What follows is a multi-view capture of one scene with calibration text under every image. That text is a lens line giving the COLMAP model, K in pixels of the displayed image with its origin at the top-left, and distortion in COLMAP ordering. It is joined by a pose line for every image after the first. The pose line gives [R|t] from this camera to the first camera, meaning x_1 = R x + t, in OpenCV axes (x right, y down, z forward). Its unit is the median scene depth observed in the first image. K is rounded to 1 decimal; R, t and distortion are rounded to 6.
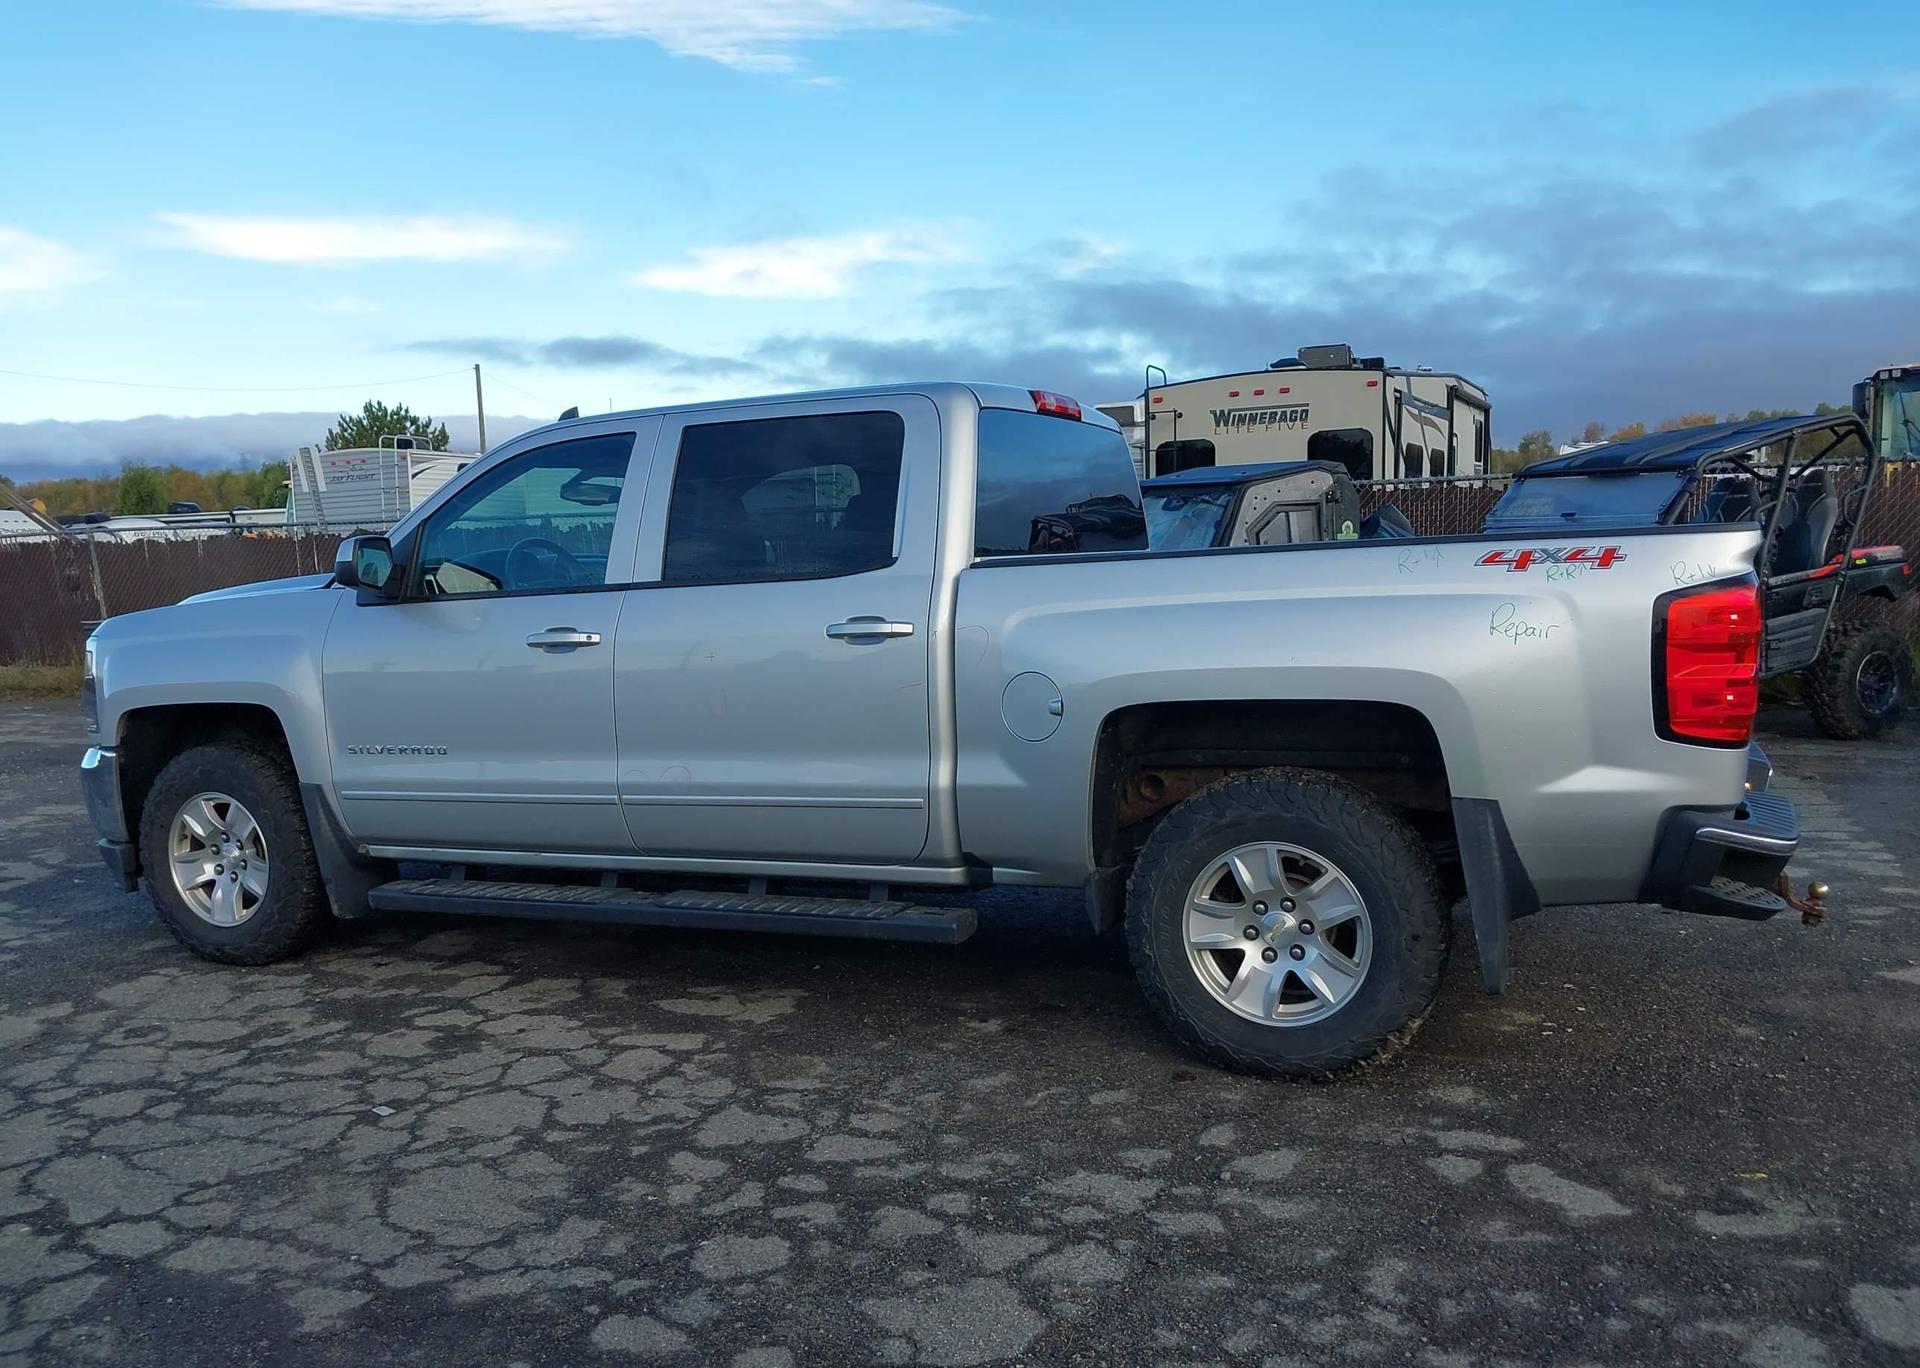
lens RADIAL K [[1552.7, 0, 989.2], [0, 1552.7, 685.0], [0, 0, 1]] dist [0.134802, -0.294274]
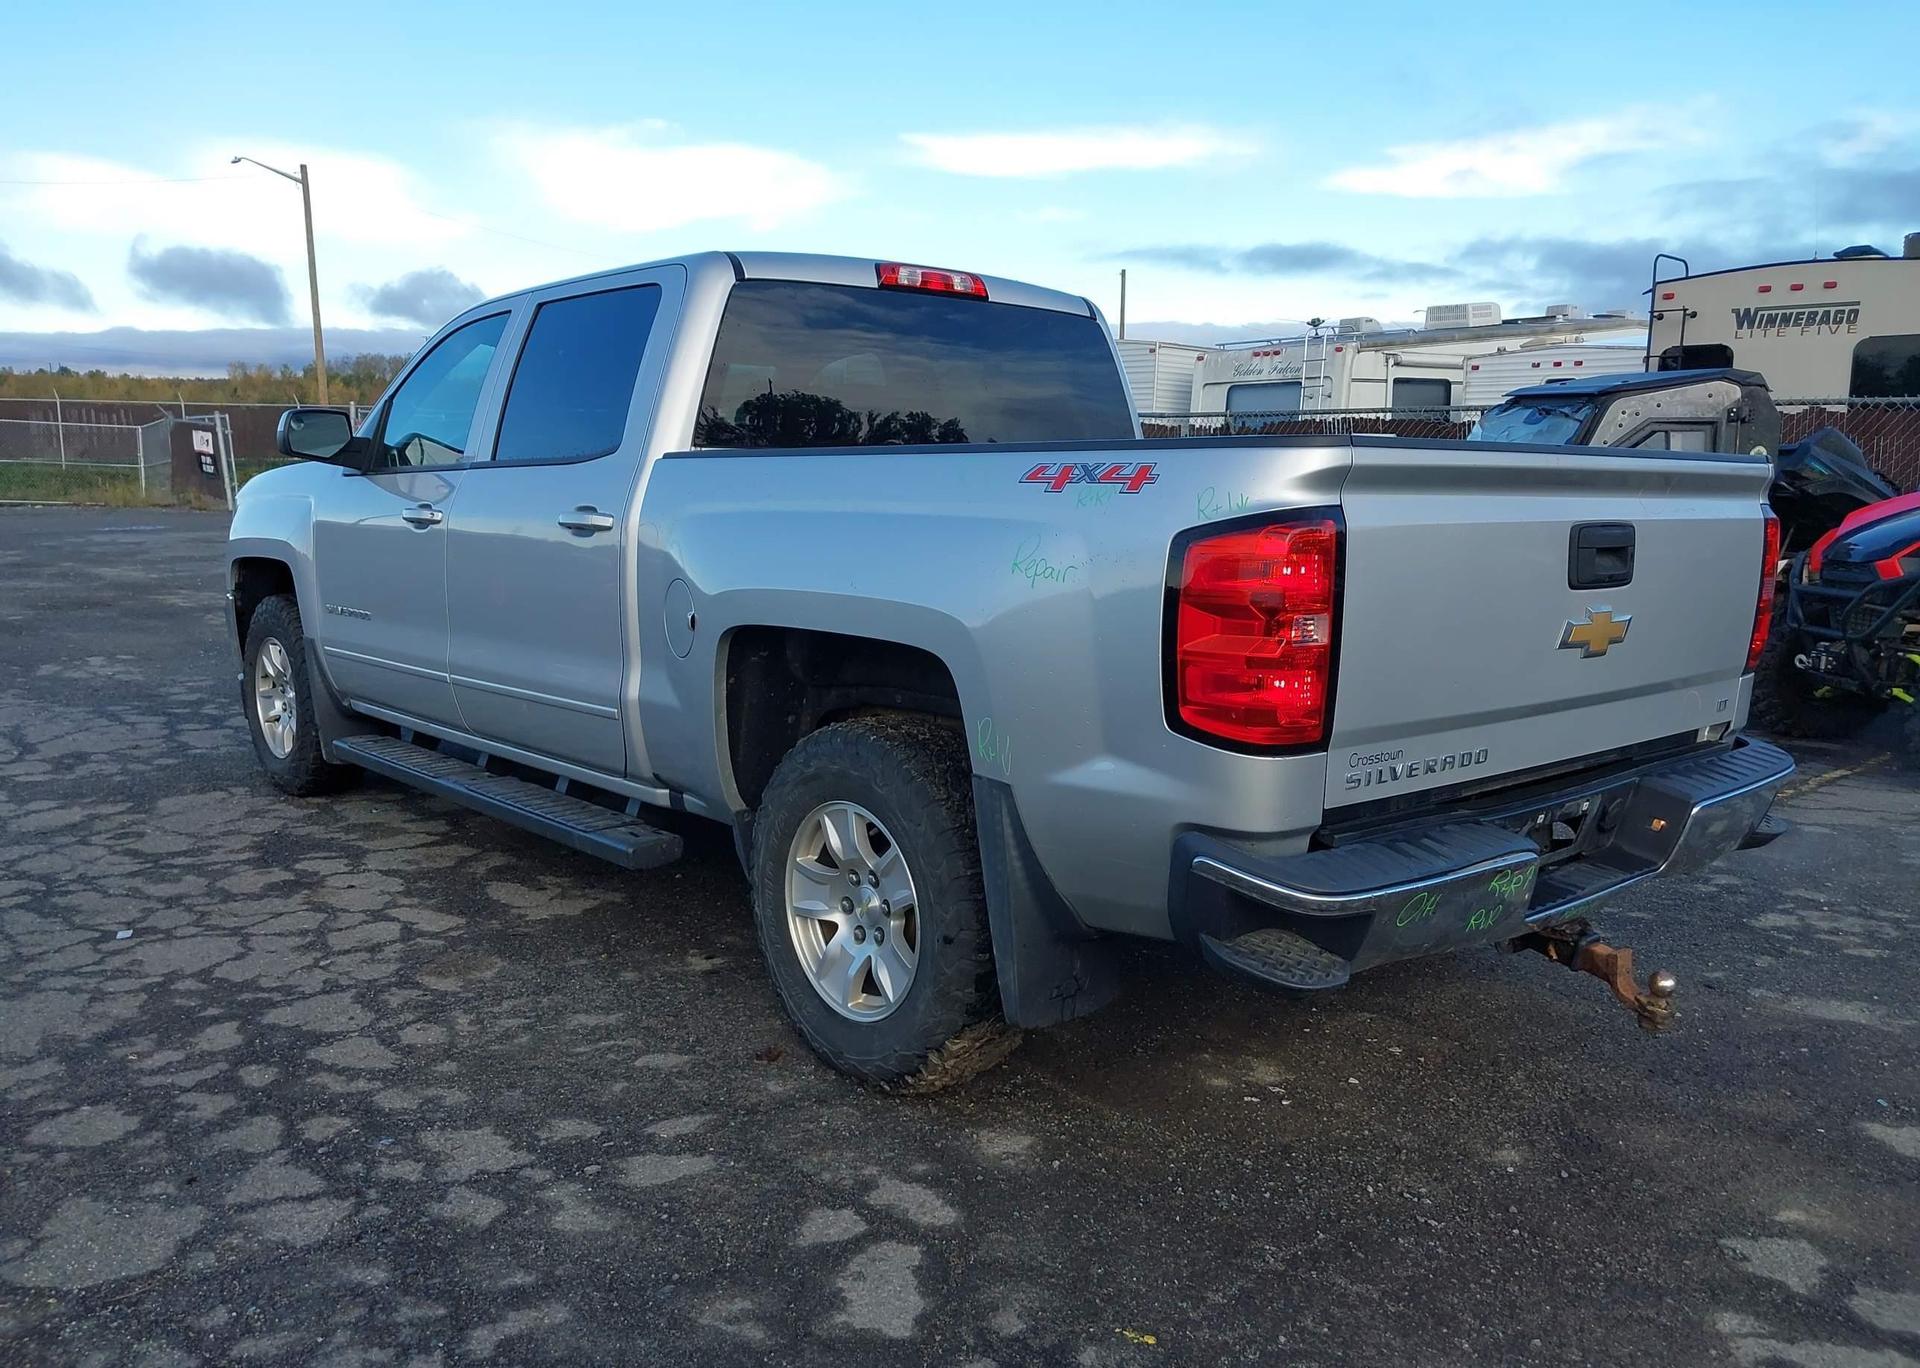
lens RADIAL K [[1553.2, 0, 955.3], [0, 1553.2, 696.8], [0, 0, 1]] dist [0.045917, -0.070716]
pose [[0.900179, 0.107449, -0.422058, 0.514798], [-0.080138, 0.993407, 0.081984, -0.025470], [0.428084, -0.039977, 0.902854, 0.245254]]
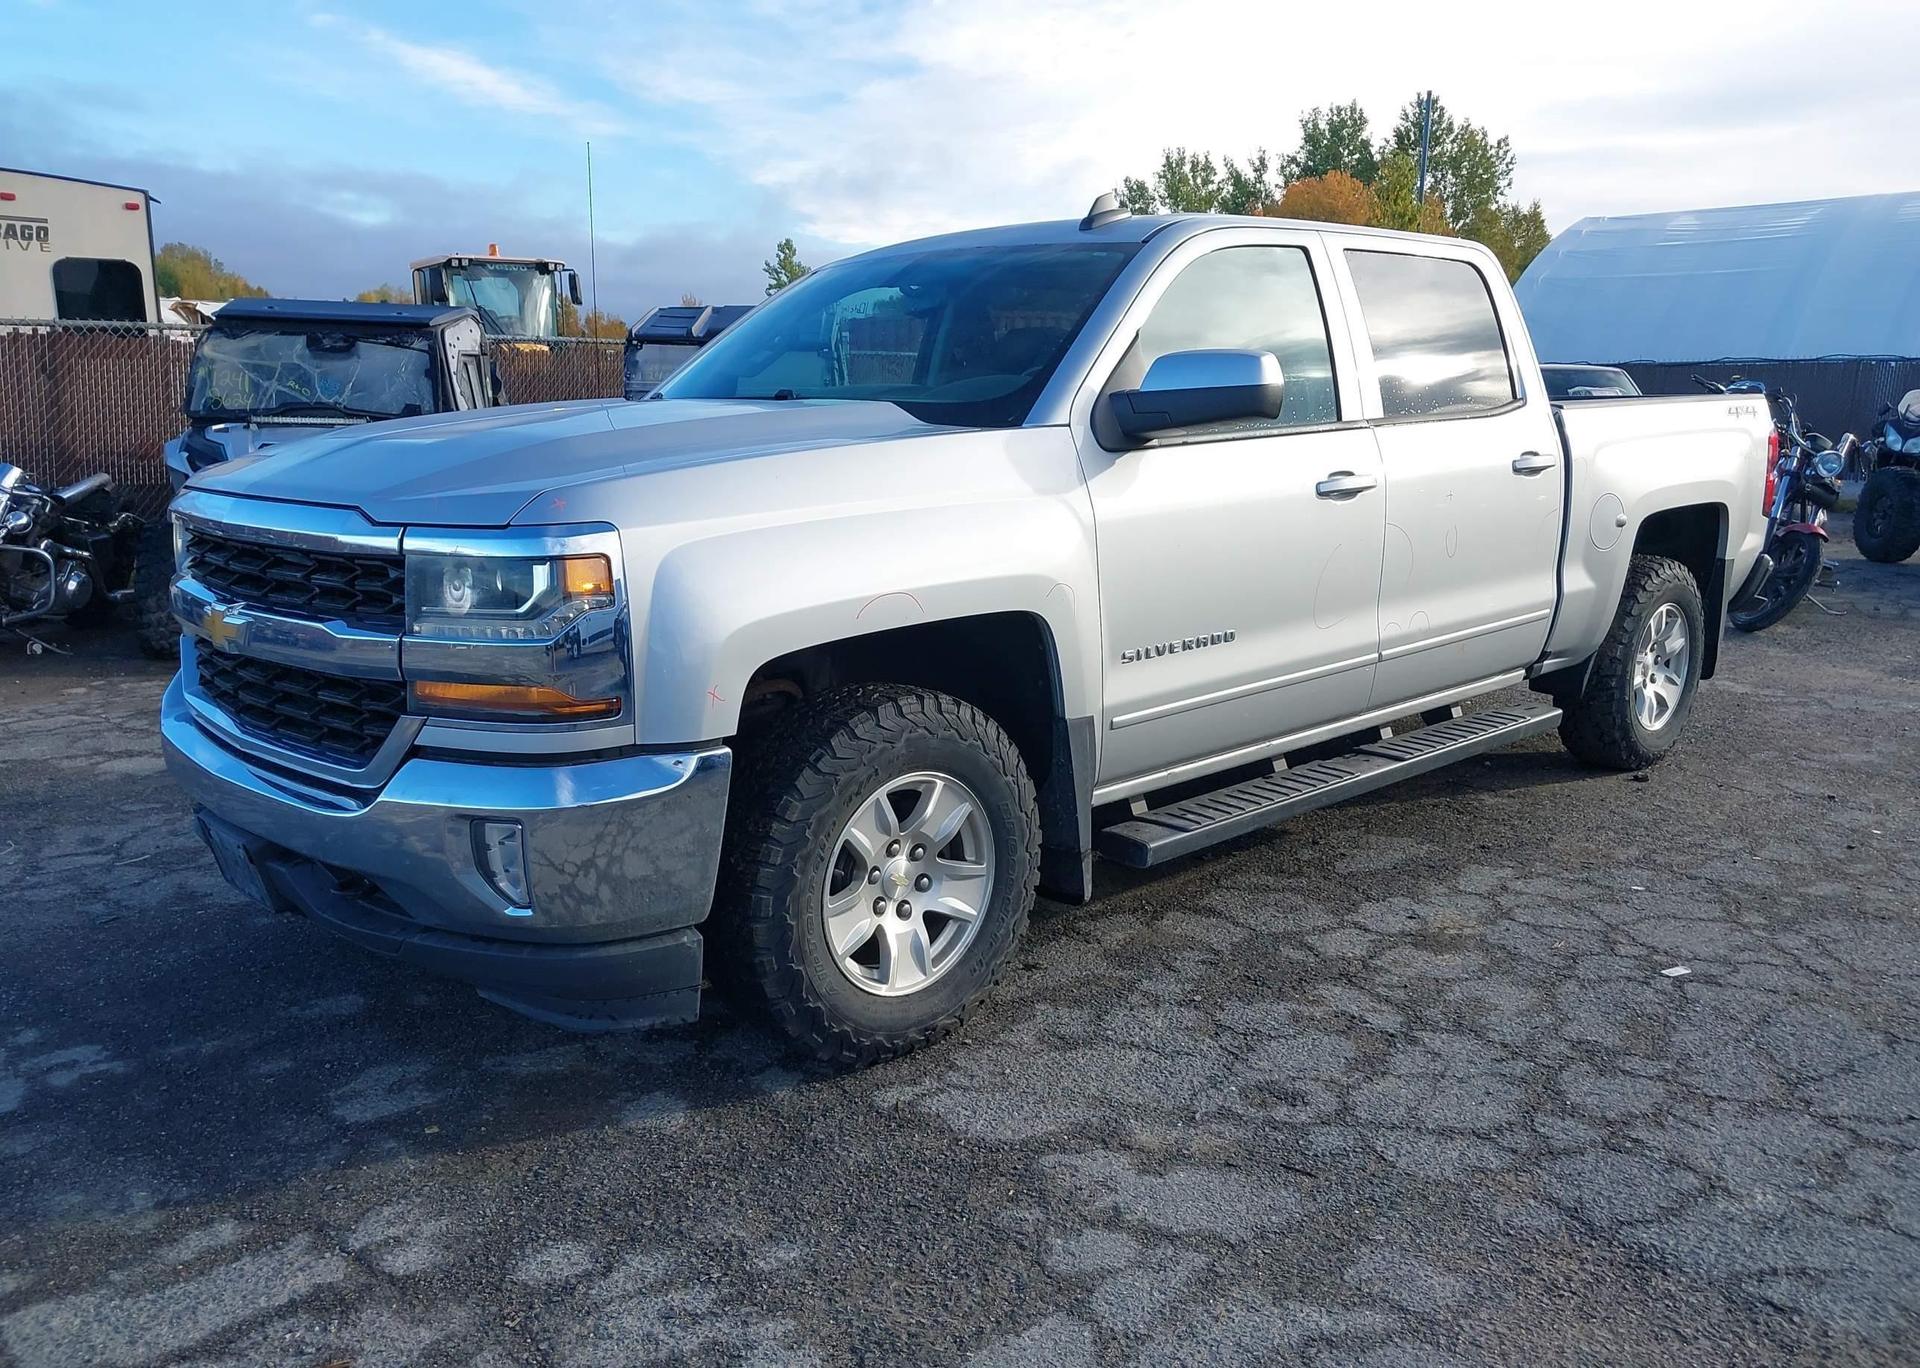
lens RADIAL K [[1500.5, 0, 1040.2], [0, 1500.5, 679.2], [0, 0, 1]] dist [0.013078, -0.003720]
pose [[0.365267, -0.140854, 0.920185, -1.204648], [0.068029, 0.989882, 0.124519, -0.041208], [-0.928414, 0.017116, 0.371153, 0.912243]]
